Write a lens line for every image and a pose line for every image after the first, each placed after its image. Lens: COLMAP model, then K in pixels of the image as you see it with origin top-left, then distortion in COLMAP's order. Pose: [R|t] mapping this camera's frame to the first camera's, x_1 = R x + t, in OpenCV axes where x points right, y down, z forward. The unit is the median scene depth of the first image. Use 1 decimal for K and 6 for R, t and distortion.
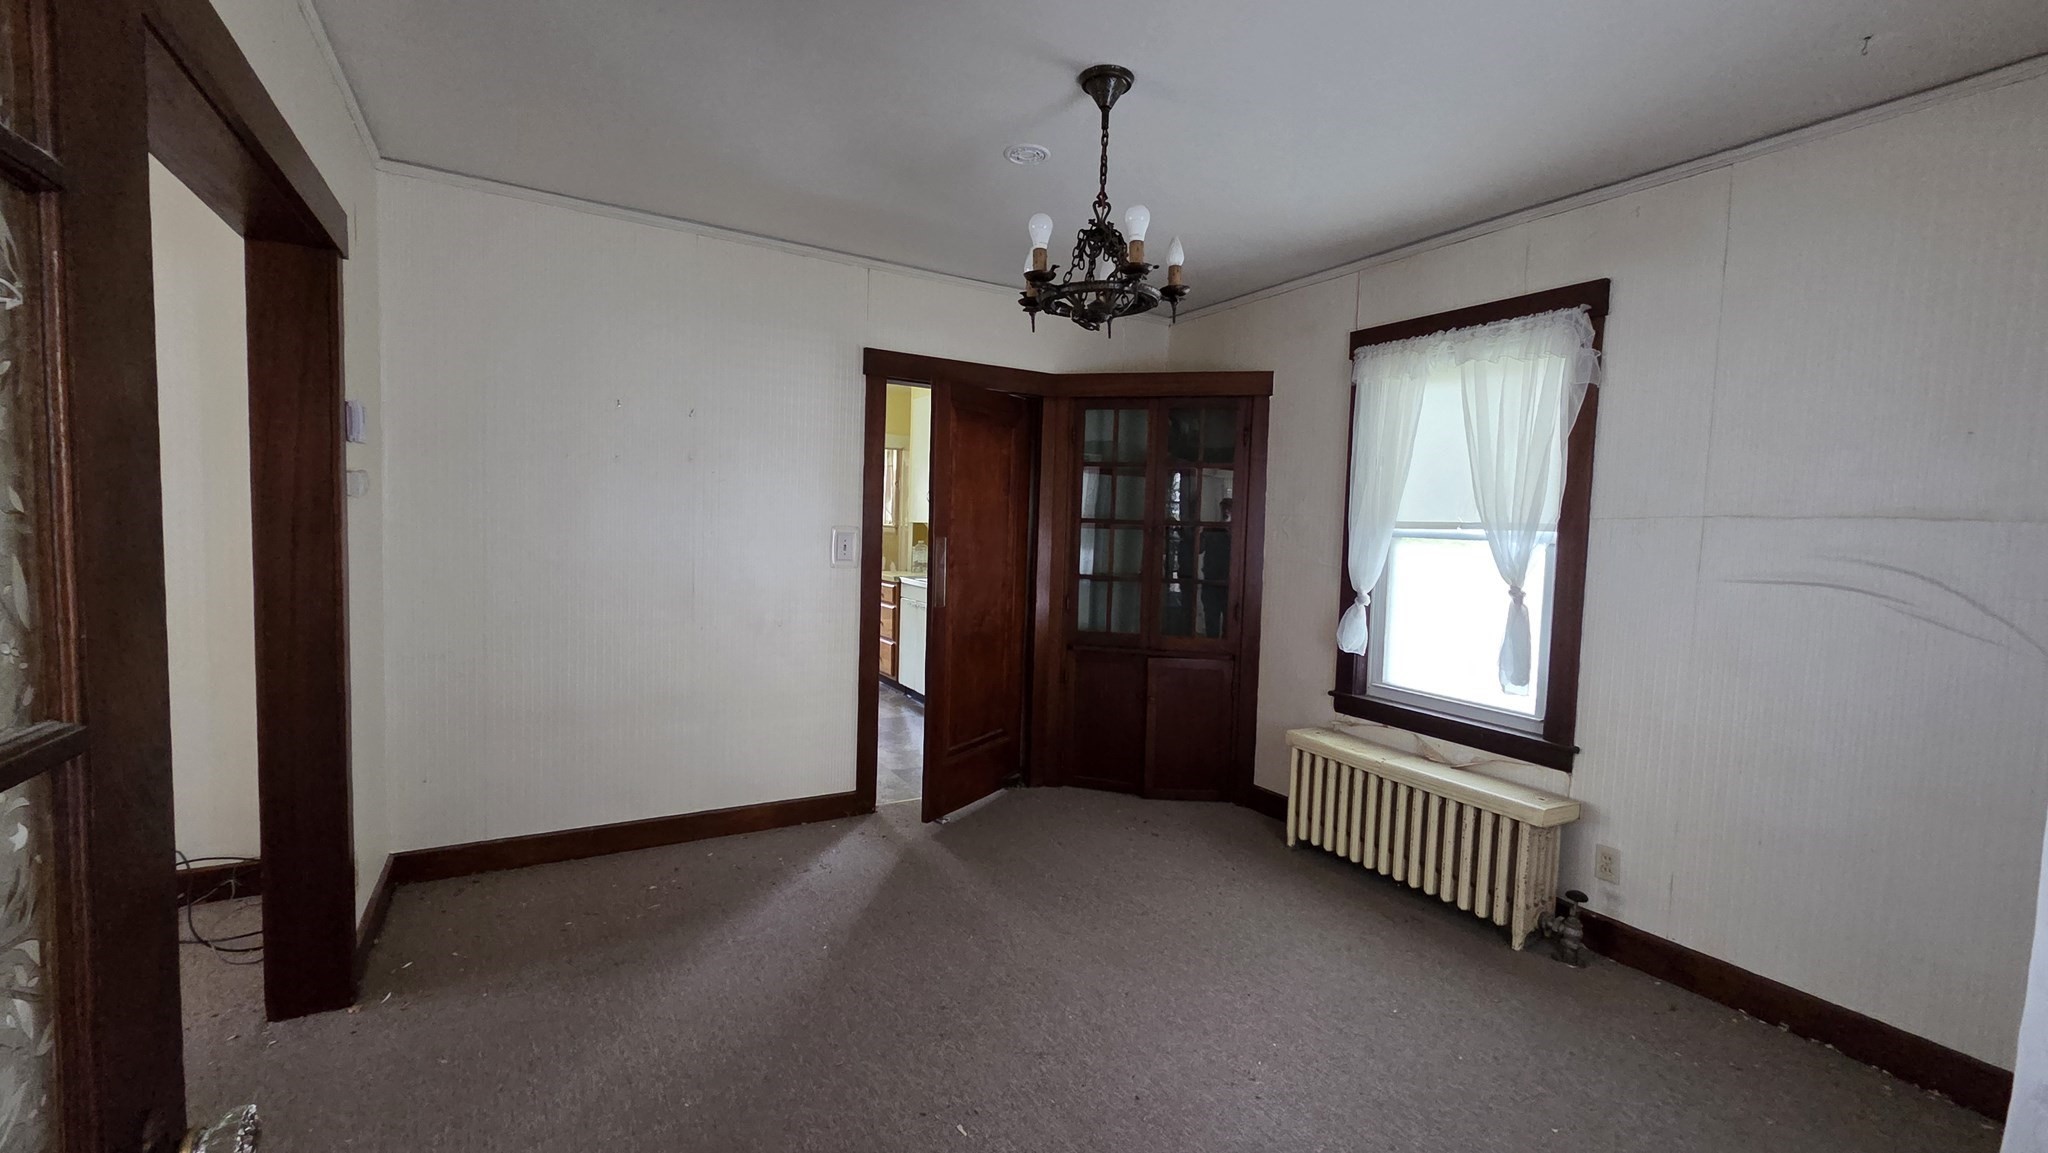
lens RADIAL K [[838.3, 0, 1007.7], [0, 838.3, 572.2], [0, 0, 1]] dist [0.004385, -0.000197]
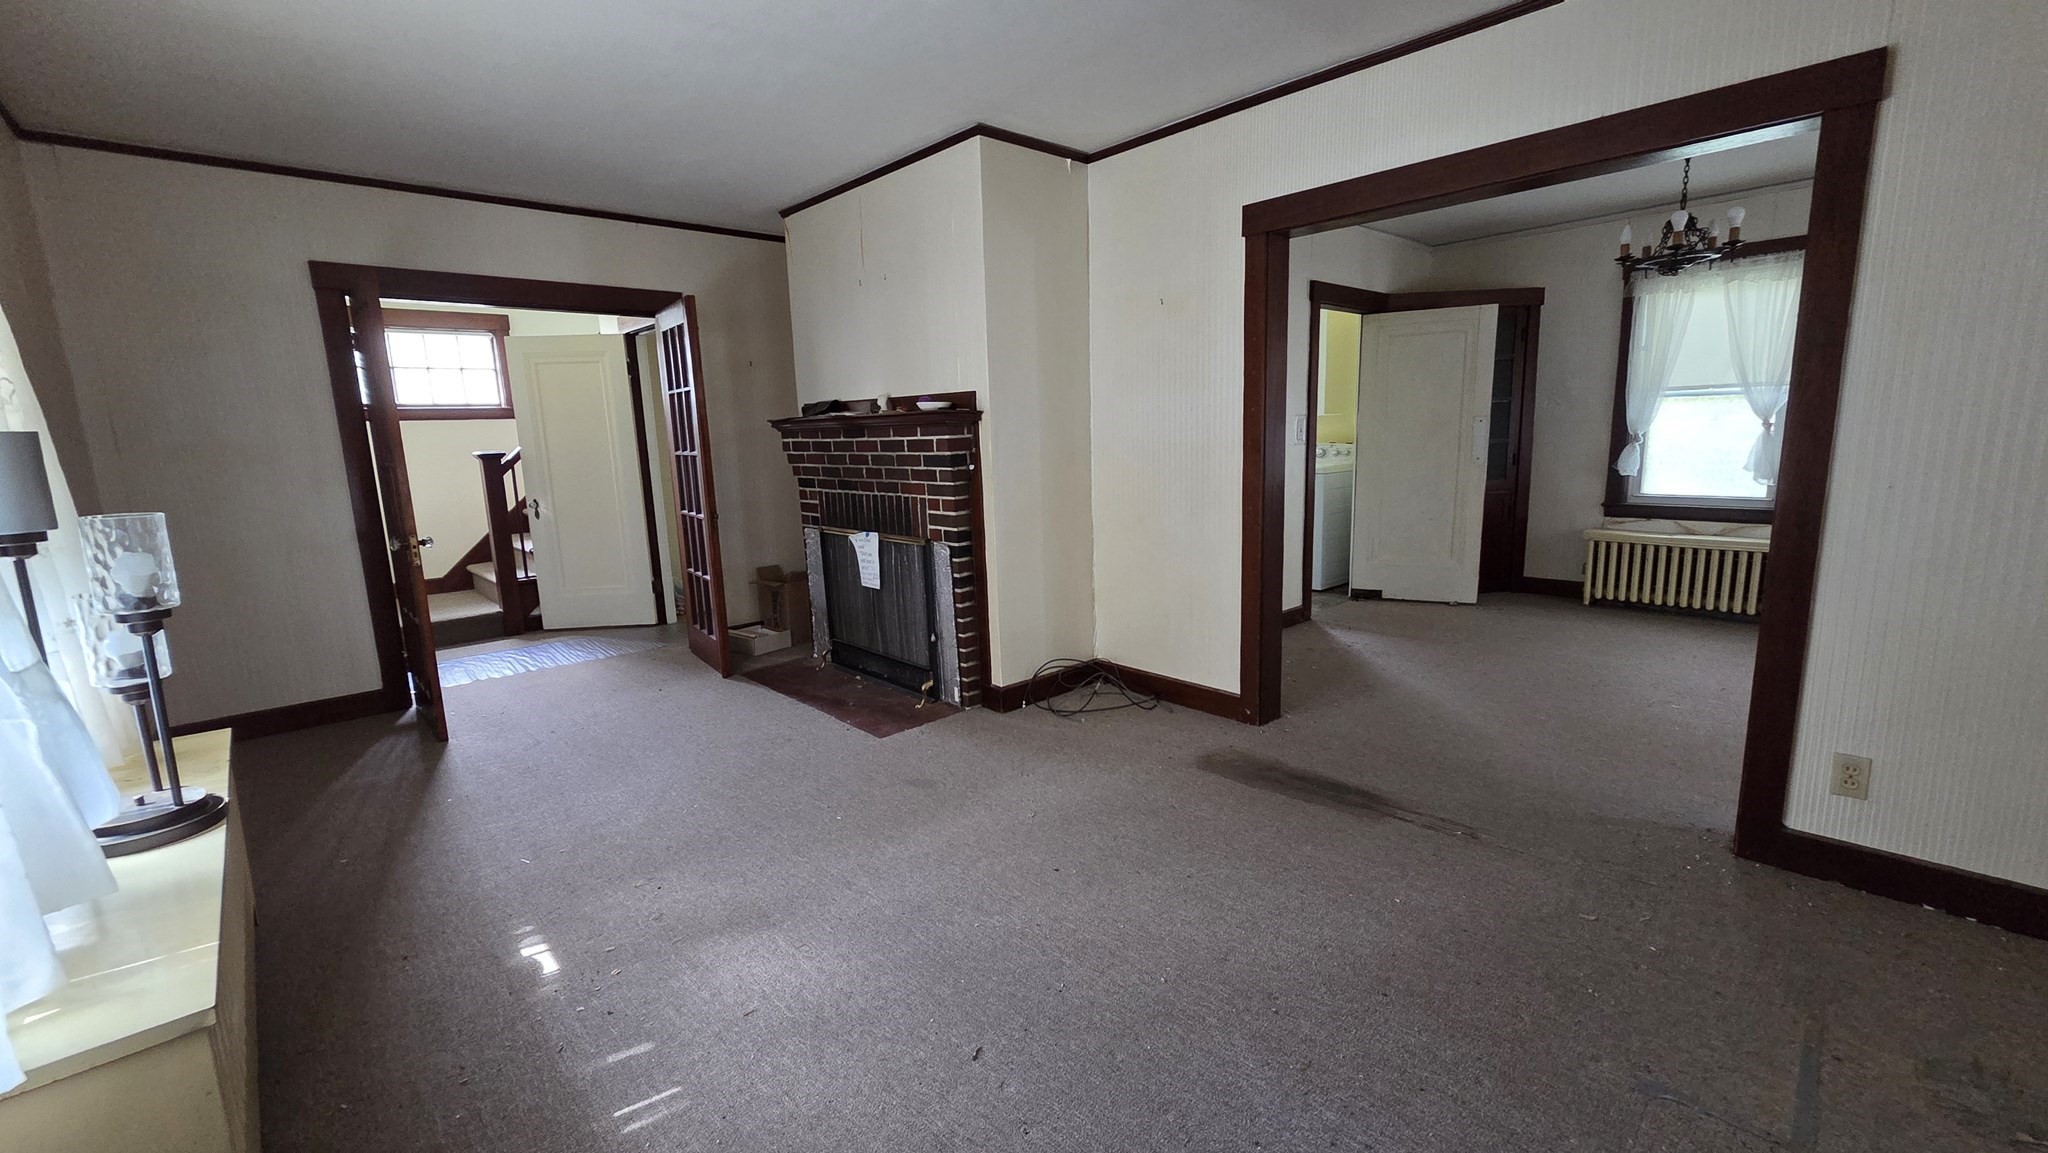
lens RADIAL K [[838.3, 0, 1019.8], [0, 838.3, 572.6], [0, 0, 1]] dist [0.004385, -0.000197]
pose [[0.975206, -0.103701, 0.195498, -1.080920], [0.080886, 0.989315, 0.121296, -0.005185], [-0.205987, -0.102475, 0.973174, -0.319727]]
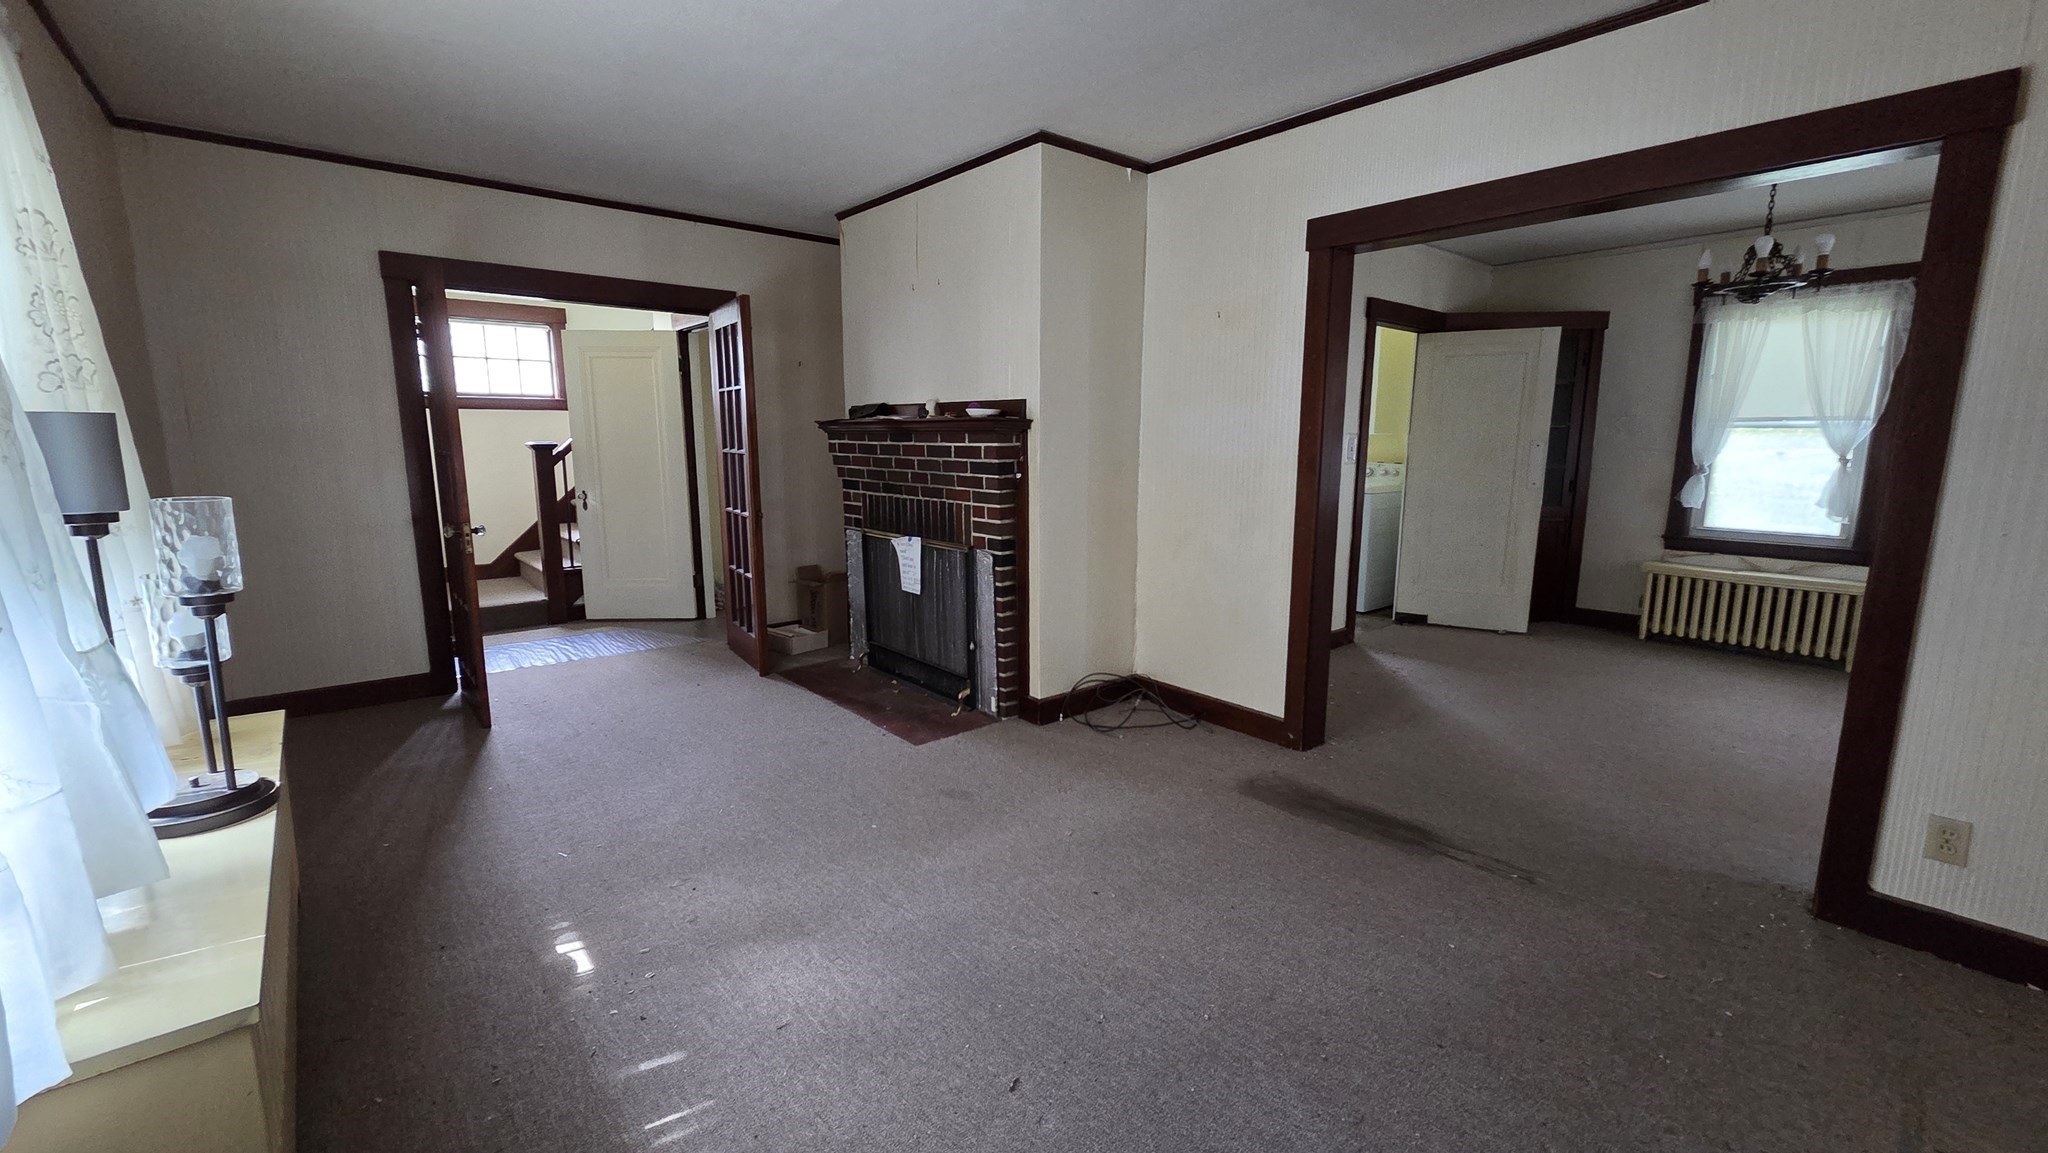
lens RADIAL K [[838.3, 0, 1022.5], [0, 838.3, 573.7], [0, 0, 1]] dist [0.004385, -0.000197]
pose [[0.984940, -0.062723, 0.161118, -1.090141], [0.044774, 0.992618, 0.112716, -0.009365], [-0.166999, -0.103804, 0.980477, -0.306320]]
